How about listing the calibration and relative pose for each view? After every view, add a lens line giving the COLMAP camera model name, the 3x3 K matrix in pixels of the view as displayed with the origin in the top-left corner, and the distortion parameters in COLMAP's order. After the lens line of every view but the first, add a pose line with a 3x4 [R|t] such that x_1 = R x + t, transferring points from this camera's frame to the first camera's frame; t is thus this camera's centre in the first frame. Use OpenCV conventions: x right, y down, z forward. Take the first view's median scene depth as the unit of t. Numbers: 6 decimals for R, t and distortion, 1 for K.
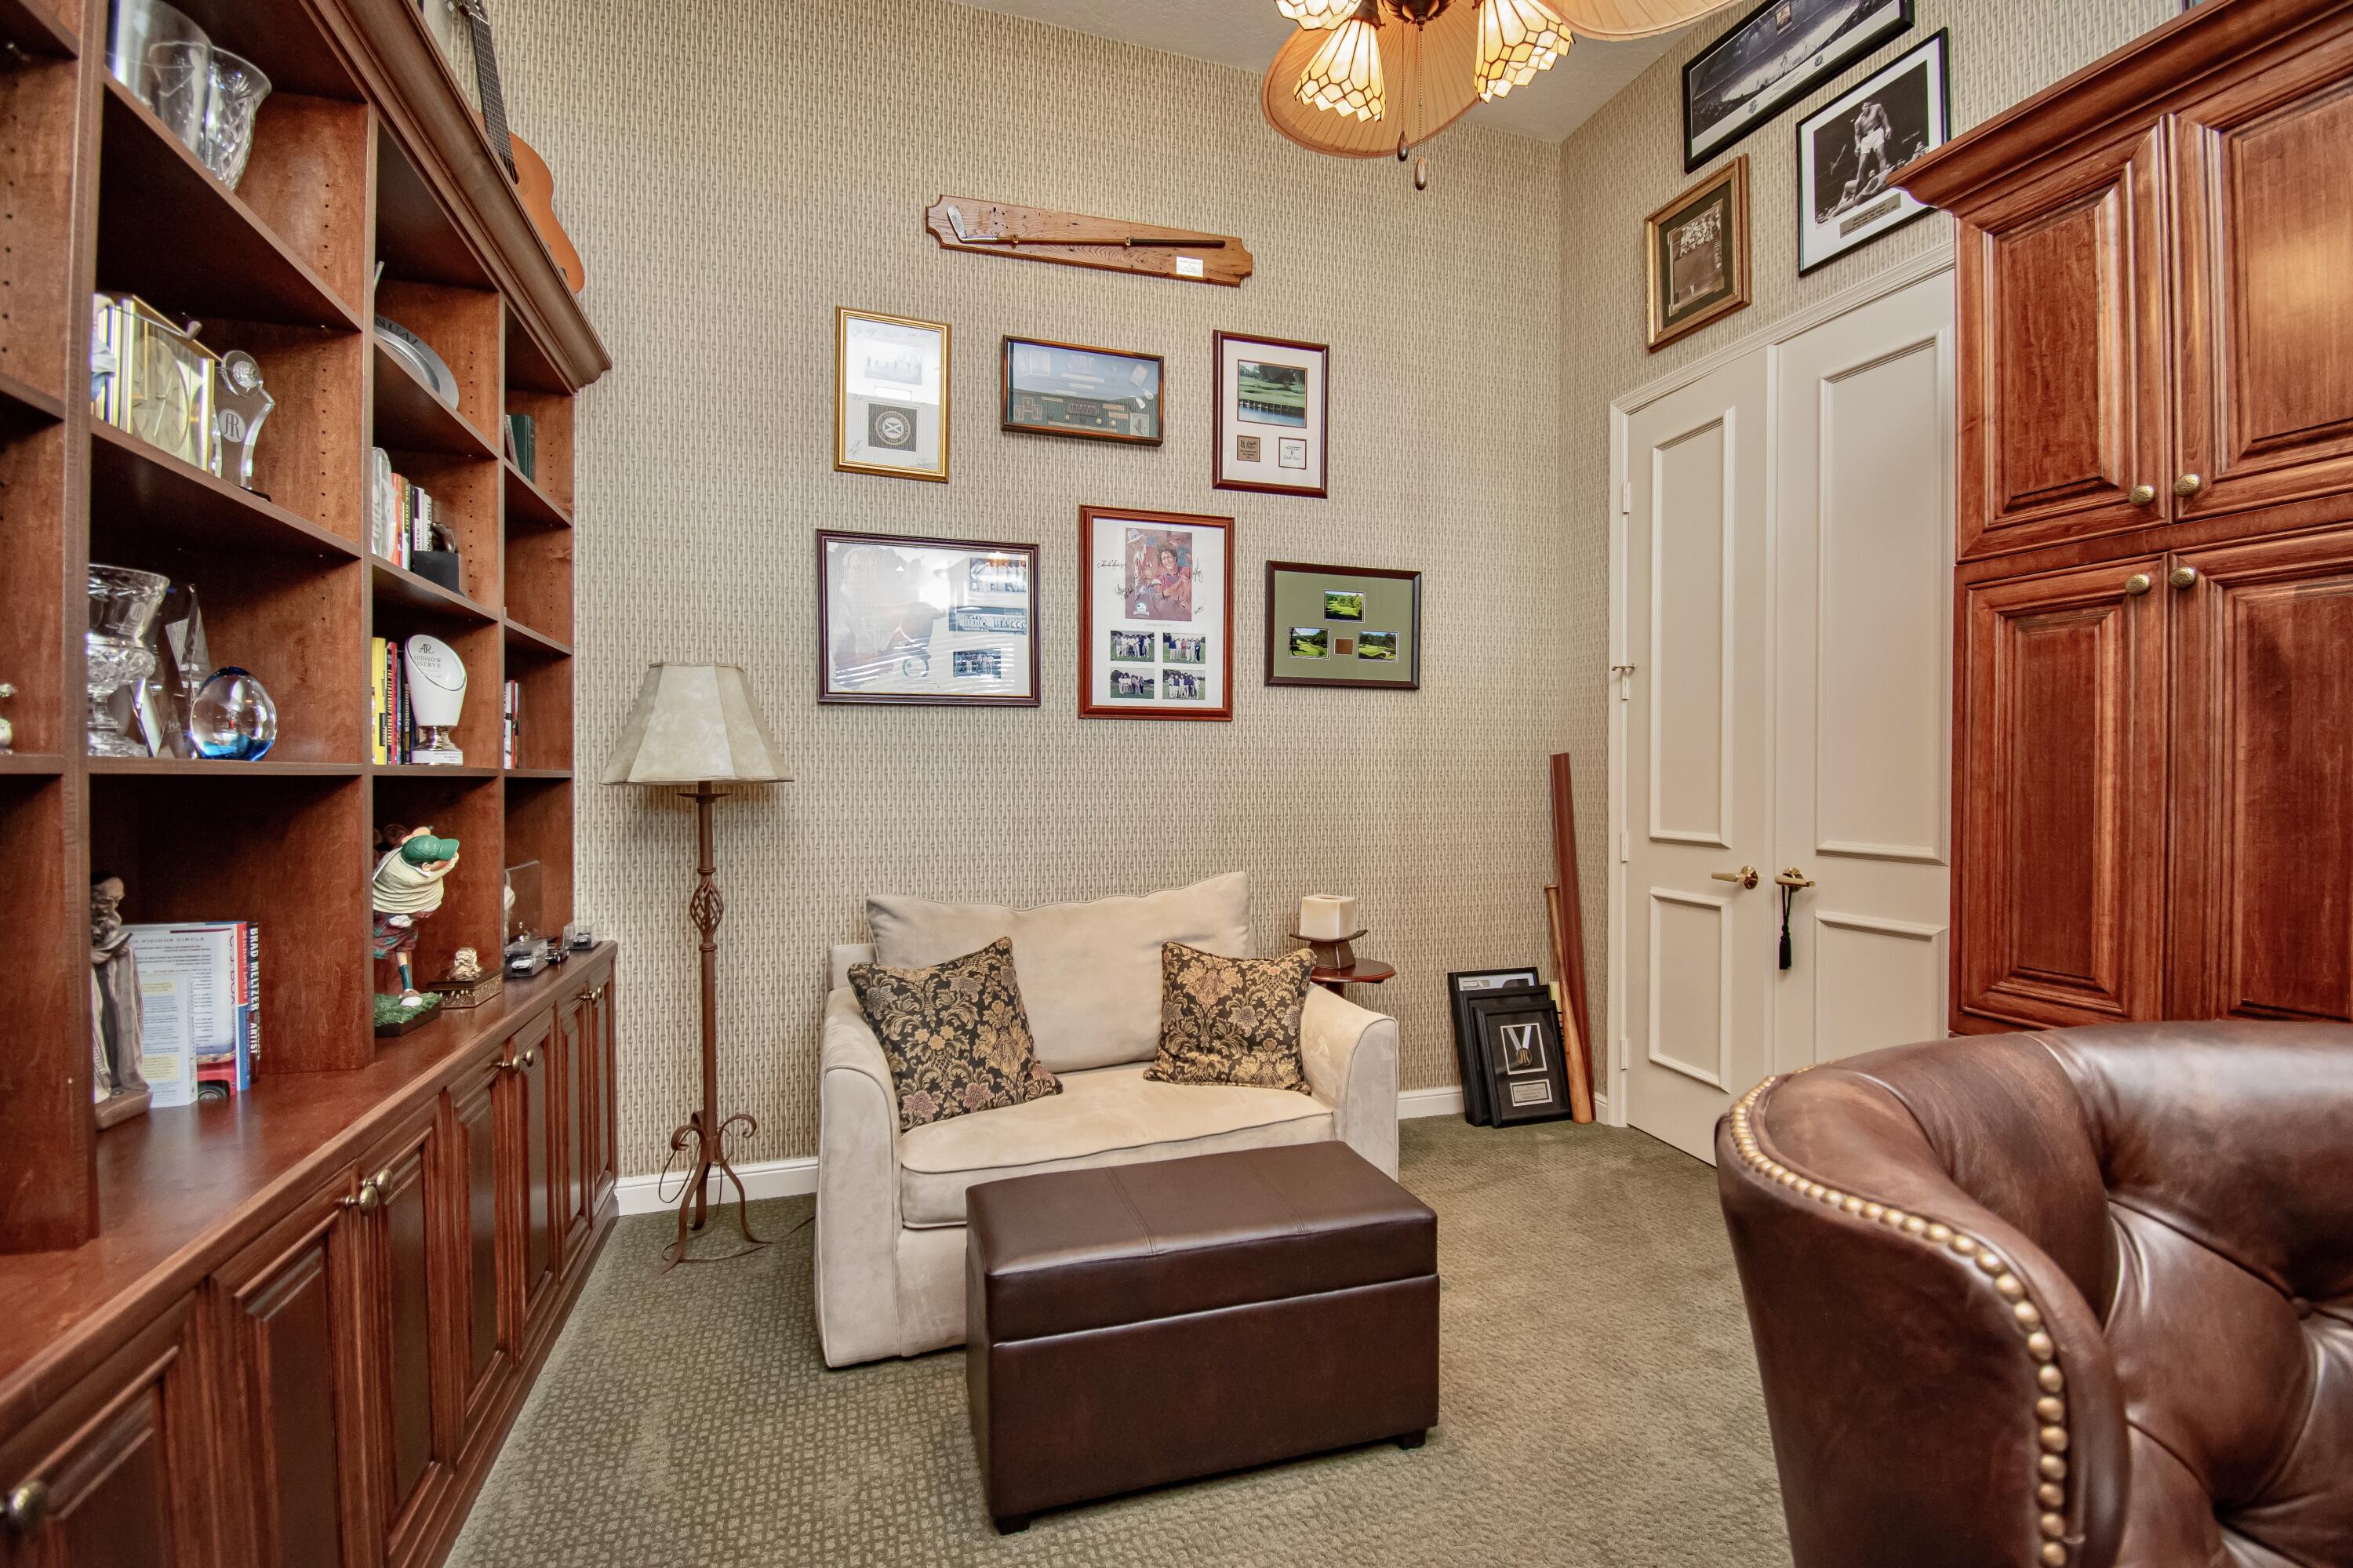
lens RADIAL K [[1029.7, 0, 1176.5], [0, 1029.7, 784.0], [0, 0, 1]] dist [0.020373, -0.028284]
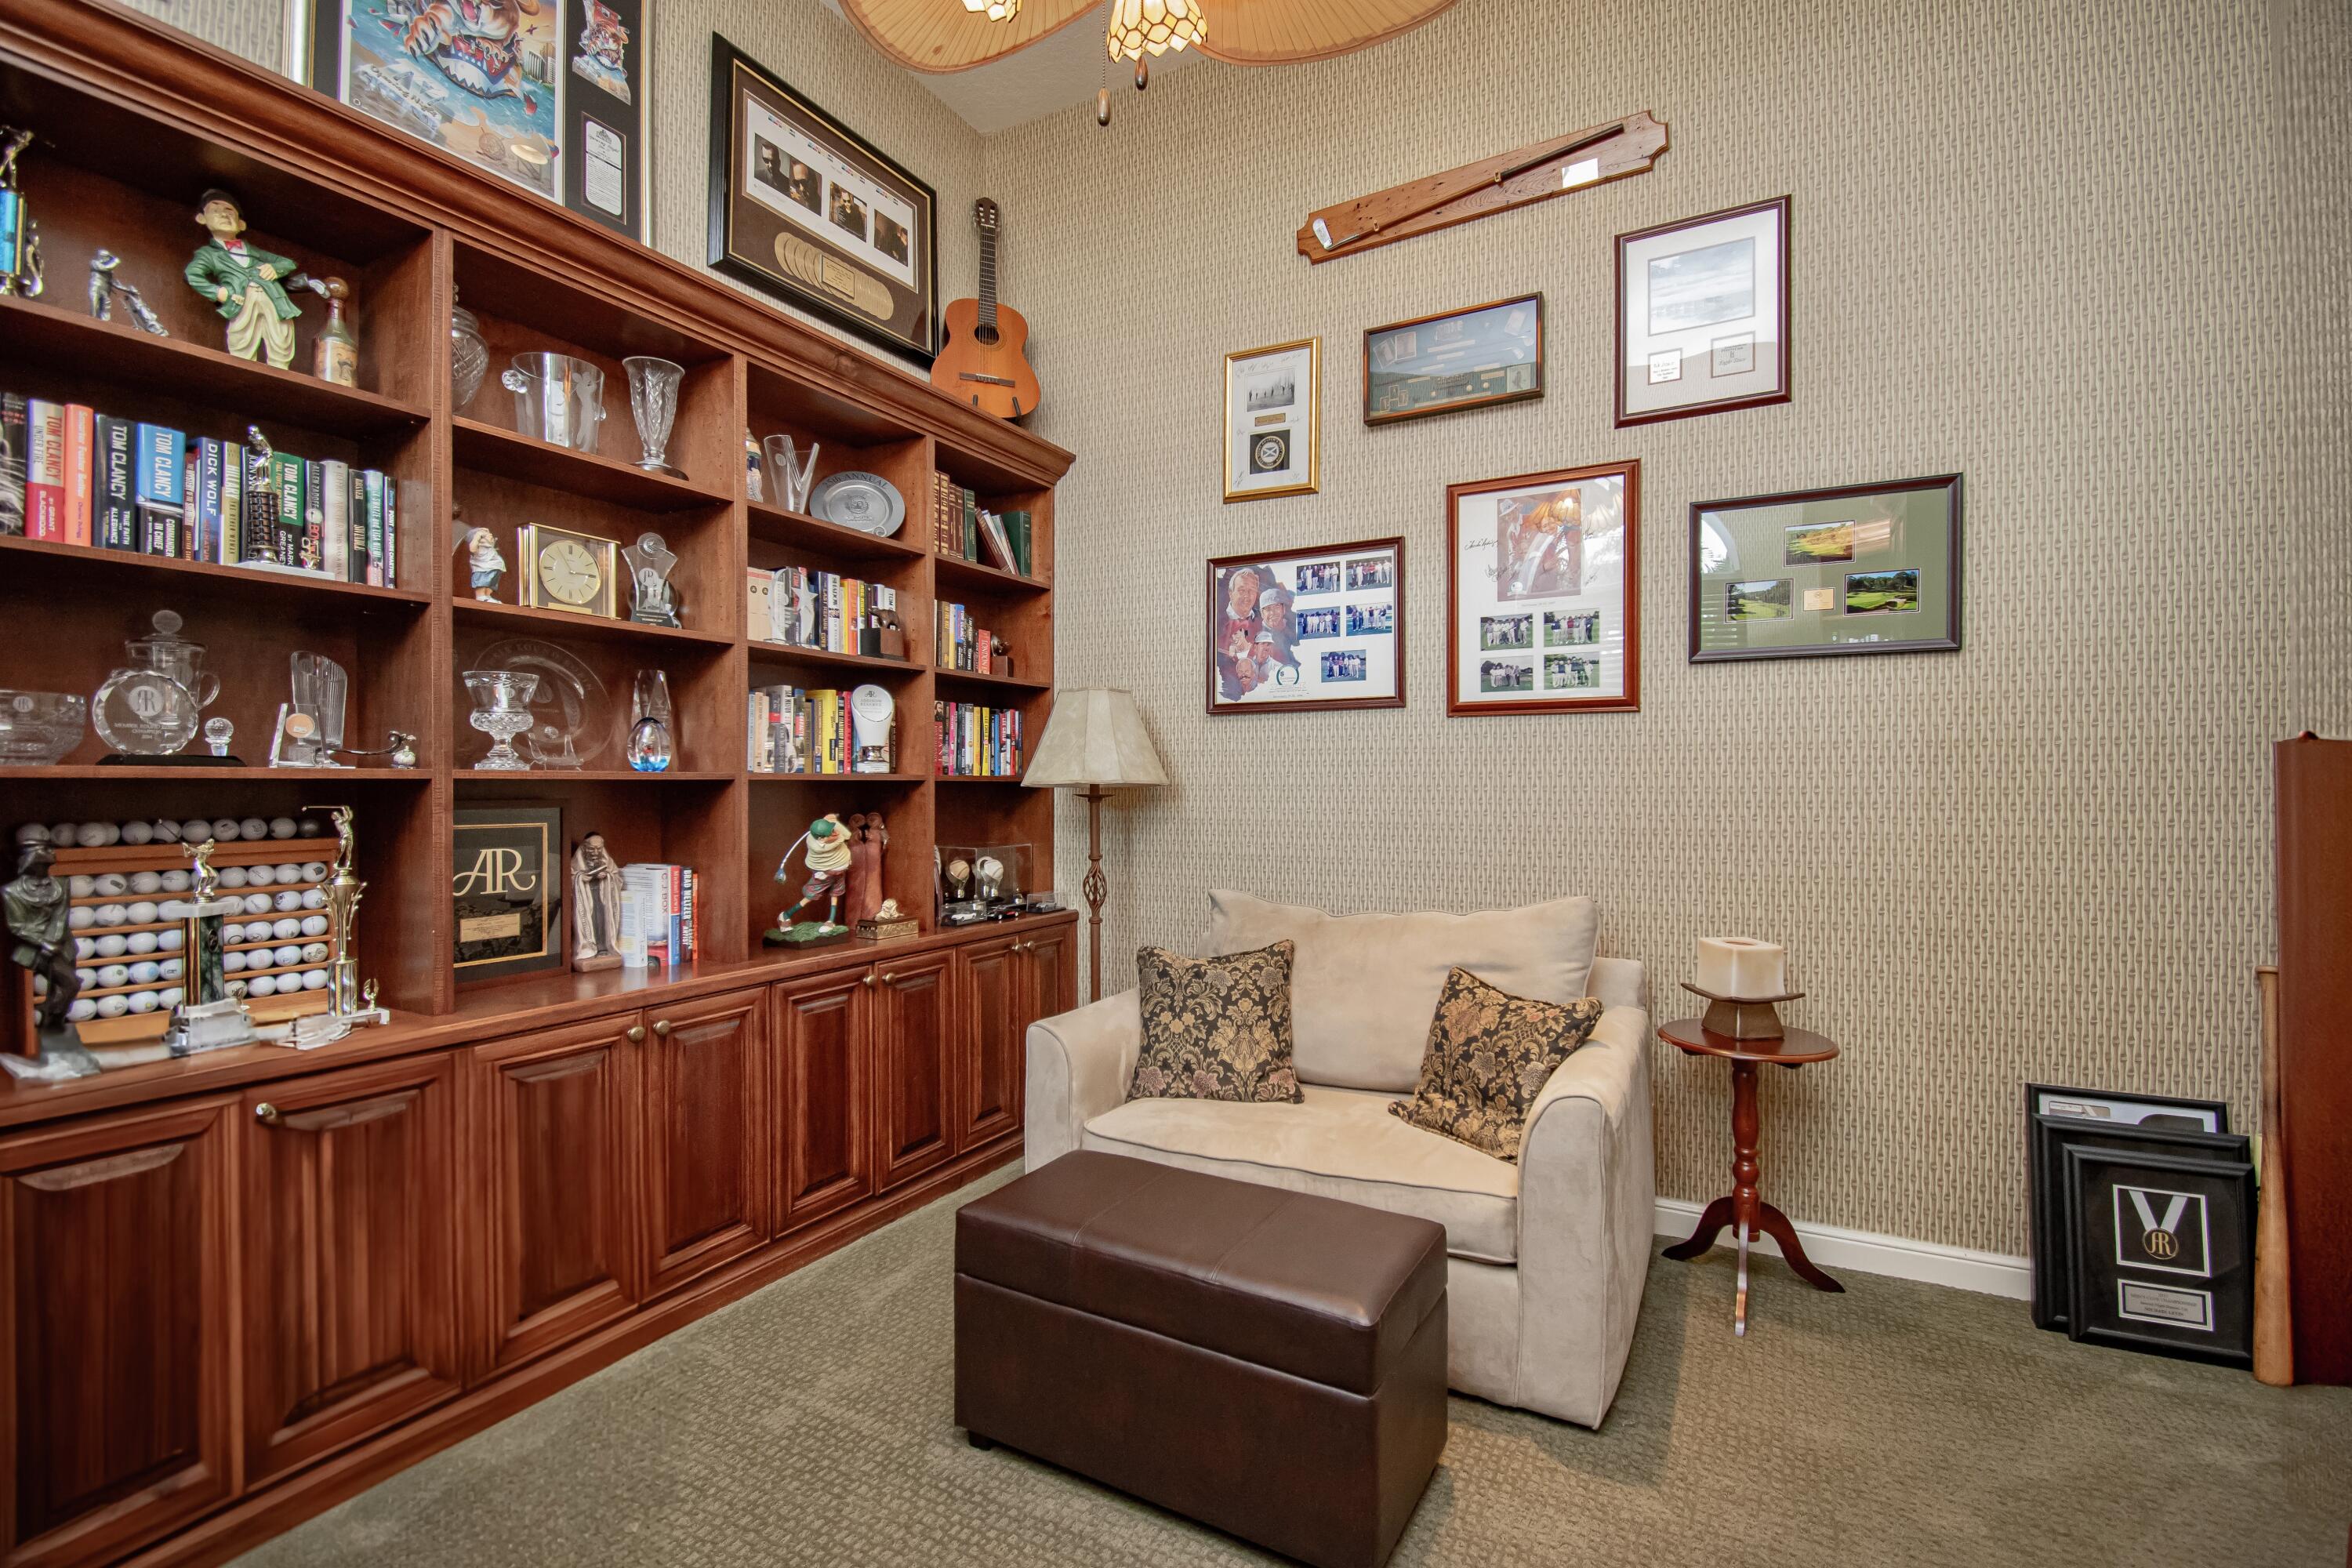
lens RADIAL K [[1041.1, 0, 1195.6], [0, 1041.1, 786.4], [0, 0, 1]] dist [0.024456, -0.029684]
pose [[0.689985, 0.002997, -0.723818, 0.431573], [-0.004806, 0.999988, -0.000440, -0.000197], [0.723808, 0.003782, 0.689991, 0.196954]]
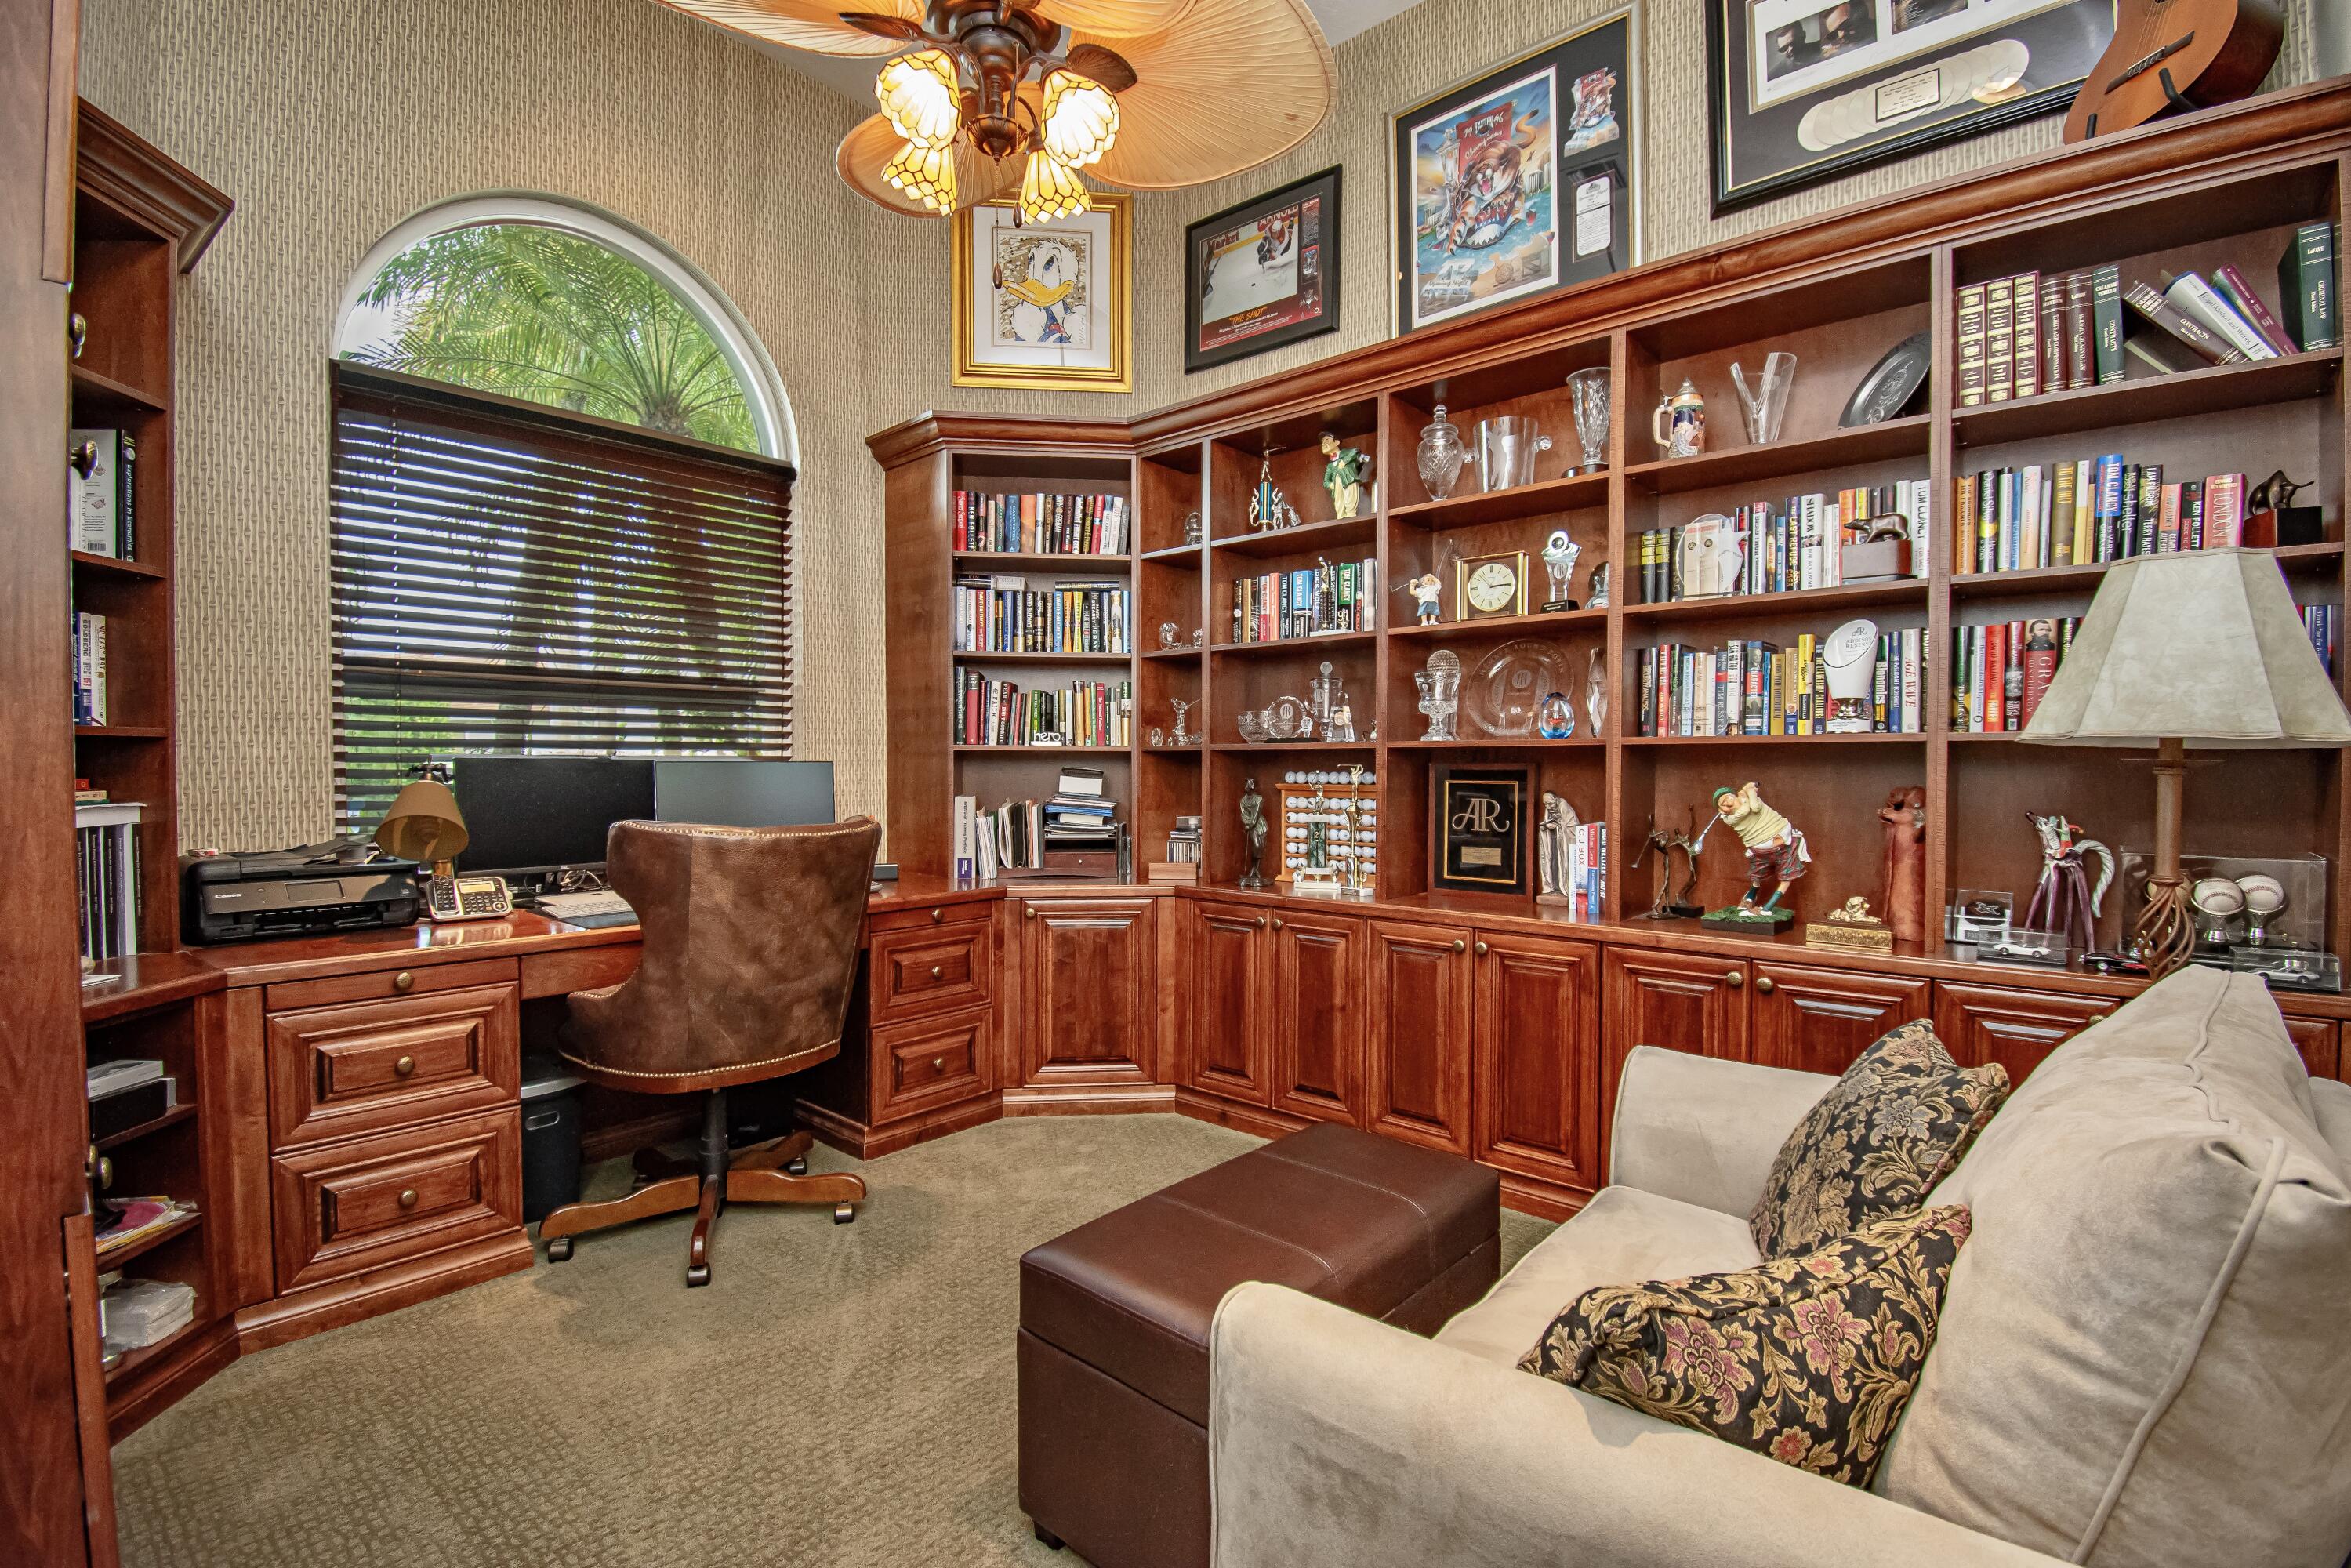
lens RADIAL K [[1028.9, 0, 1175.5], [0, 1028.9, 784.0], [0, 0, 1]] dist [0.020373, -0.028284]
pose [[-0.853302, 0.009318, -0.521333, 0.332566], [-0.003093, 0.999732, 0.022931, 0.009376], [0.521407, 0.021180, -0.853045, 1.015215]]
